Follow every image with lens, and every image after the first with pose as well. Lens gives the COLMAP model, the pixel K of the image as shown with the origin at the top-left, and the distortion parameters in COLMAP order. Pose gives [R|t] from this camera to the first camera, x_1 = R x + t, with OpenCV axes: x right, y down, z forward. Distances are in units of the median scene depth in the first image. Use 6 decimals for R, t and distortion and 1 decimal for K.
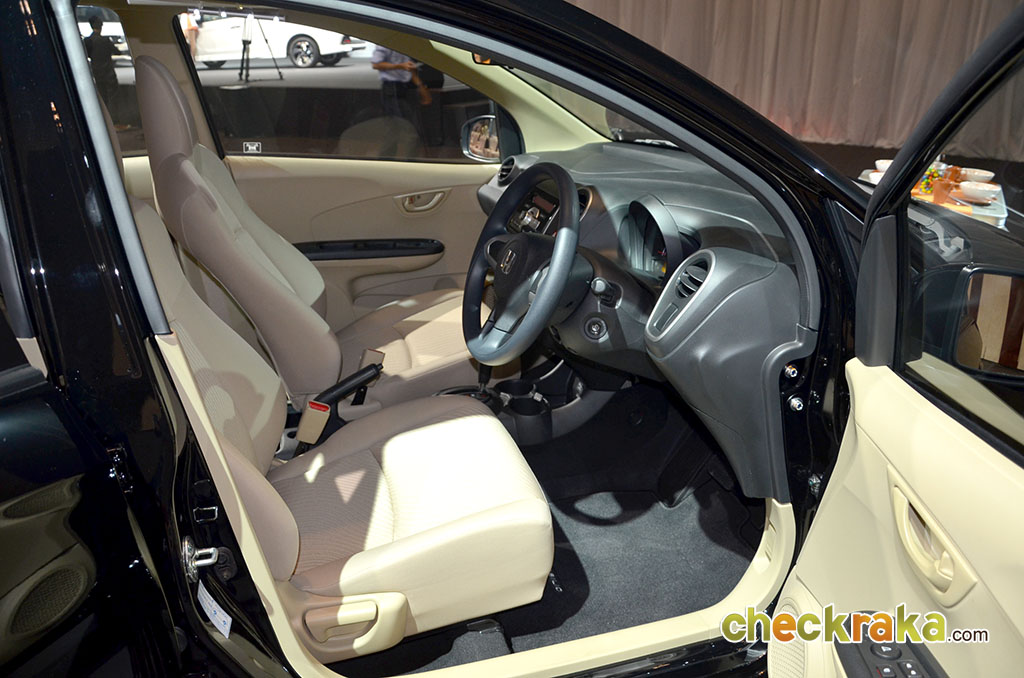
lens RADIAL K [[789.6, 0, 512.0], [0, 789.6, 339.0], [0, 0, 1]] dist [-0.155864, 0.108061]
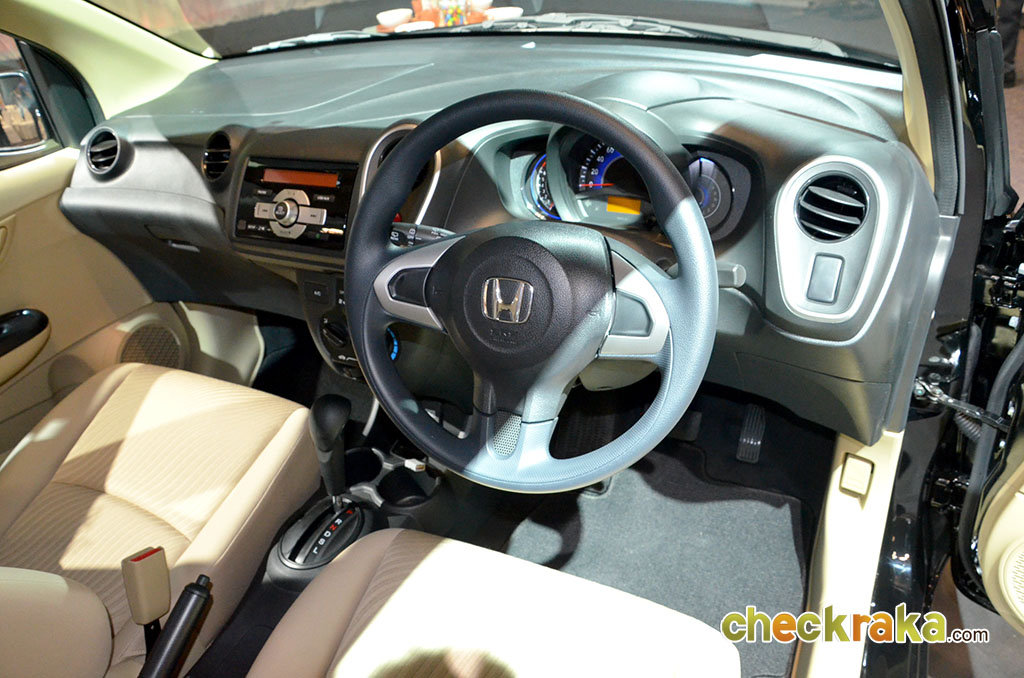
lens RADIAL K [[789.6, 0, 512.0], [0, 789.6, 339.0], [0, 0, 1]] dist [-0.155864, 0.108061]
pose [[0.676609, -0.451542, 0.581644, -0.193998], [0.363241, 0.891786, 0.269765, -0.131126], [-0.640512, 0.028751, 0.767410, 0.363391]]
